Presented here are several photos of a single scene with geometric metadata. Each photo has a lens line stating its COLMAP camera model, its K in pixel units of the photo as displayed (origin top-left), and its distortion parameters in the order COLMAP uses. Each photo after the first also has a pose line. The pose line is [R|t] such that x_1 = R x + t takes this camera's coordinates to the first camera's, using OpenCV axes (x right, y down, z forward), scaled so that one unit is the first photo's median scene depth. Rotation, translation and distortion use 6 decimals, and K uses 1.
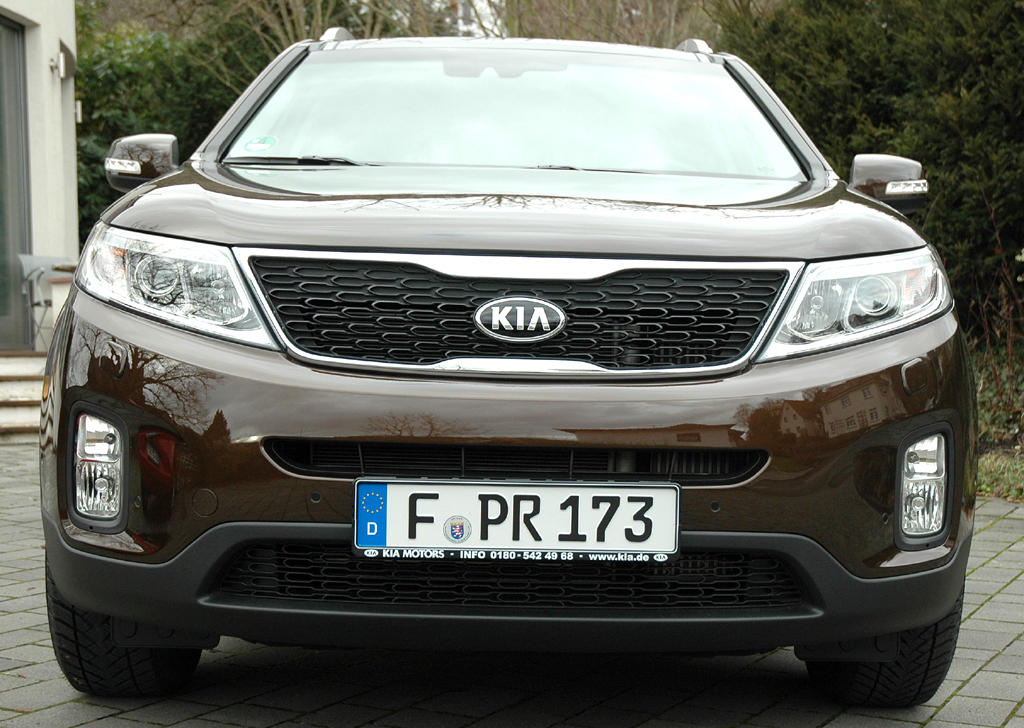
lens RADIAL K [[1540.4, 0, 512.0], [0, 1540.4, 364.0], [0, 0, 1]] dist [0.005597, 0.001402]
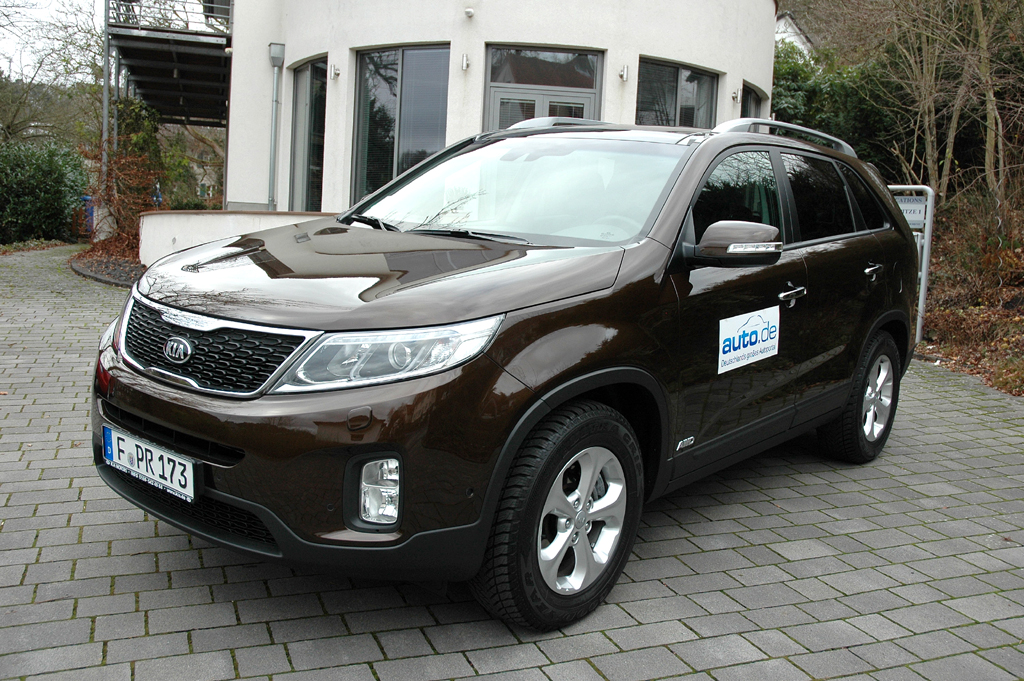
lens RADIAL K [[928.0, 0, 512.0], [0, 928.0, 340.5], [0, 0, 1]] dist [0.001045, -0.000568]
pose [[0.745859, 0.120528, -0.655109, 0.954099], [-0.057393, 0.991464, 0.117068, -0.179591], [0.663627, -0.049718, 0.746410, 0.444350]]
